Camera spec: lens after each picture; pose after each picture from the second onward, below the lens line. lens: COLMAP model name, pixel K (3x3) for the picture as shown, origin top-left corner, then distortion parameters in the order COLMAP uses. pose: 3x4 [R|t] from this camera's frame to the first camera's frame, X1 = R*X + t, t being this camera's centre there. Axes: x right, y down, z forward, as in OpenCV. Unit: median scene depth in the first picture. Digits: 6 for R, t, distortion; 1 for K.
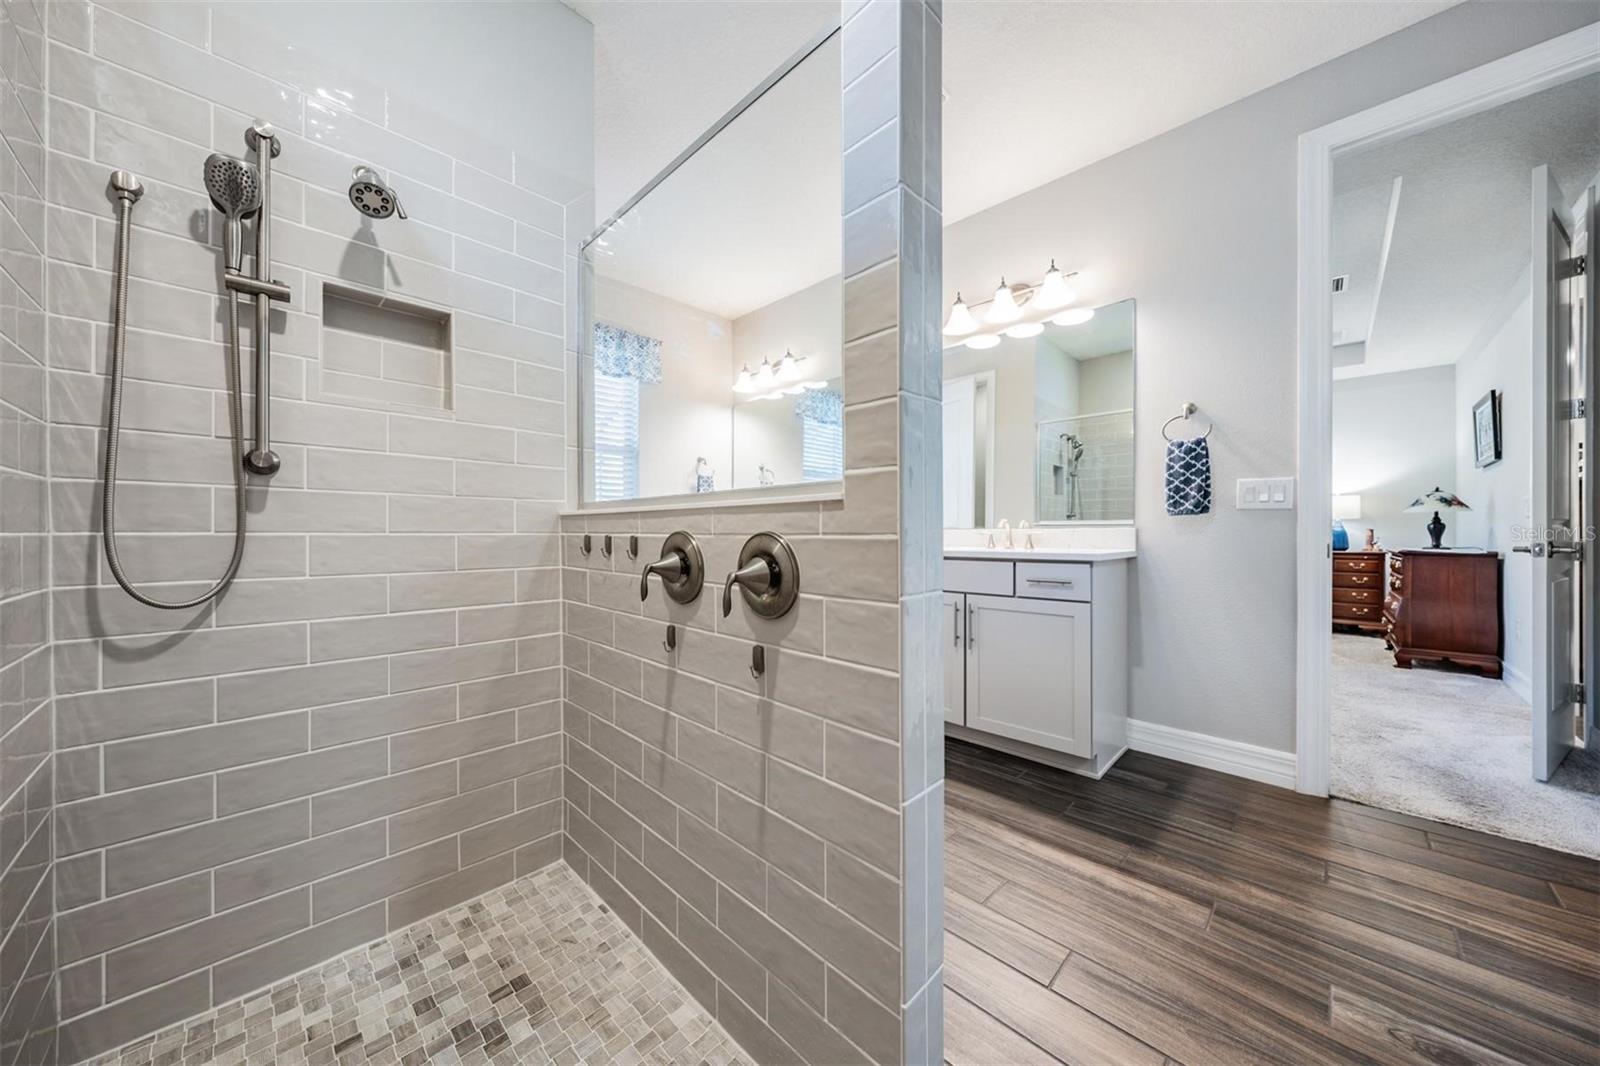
lens RADIAL K [[549.0, 0, 800.0], [0, 549.0, 533.0], [0, 0, 1]] dist [-0.001053, -0.000114]
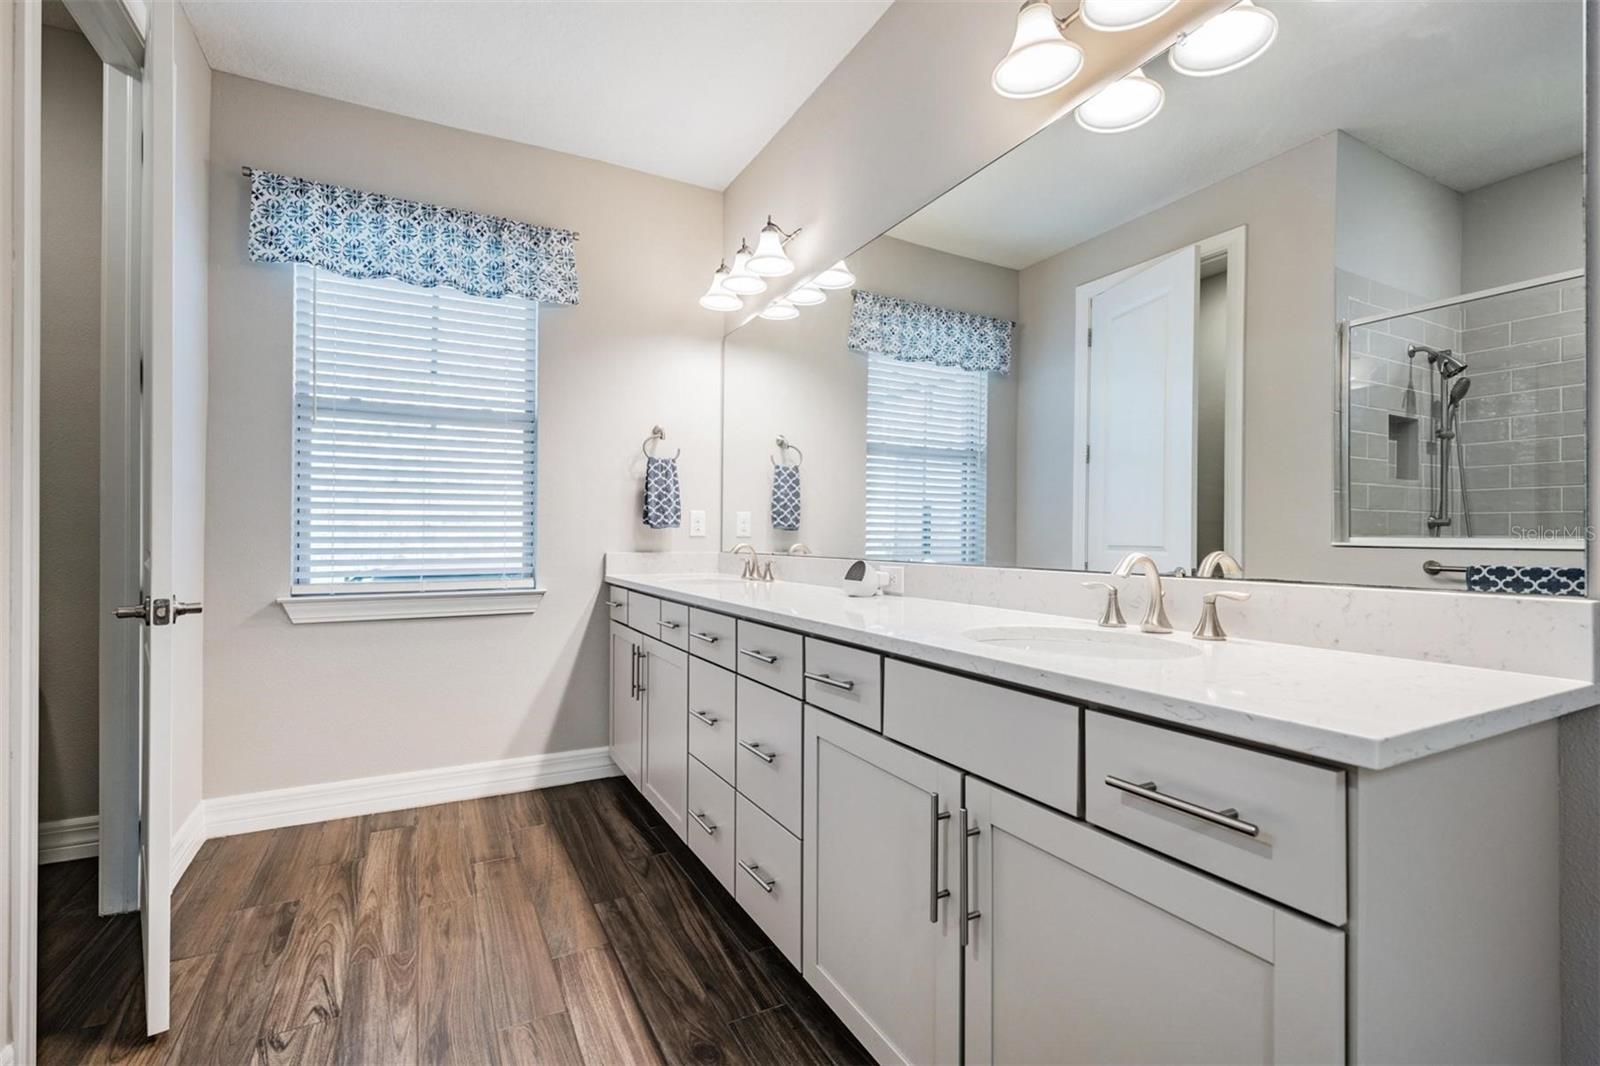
lens RADIAL K [[721.4, 0, 799.0], [0, 721.4, 531.5], [0, 0, 1]] dist [0.001391, 0.000604]
pose [[0.953941, 0.002613, -0.299982, 0.197520], [-0.004607, 0.999972, -0.005938, -0.022662], [0.299958, 0.007047, 0.953926, 0.312684]]
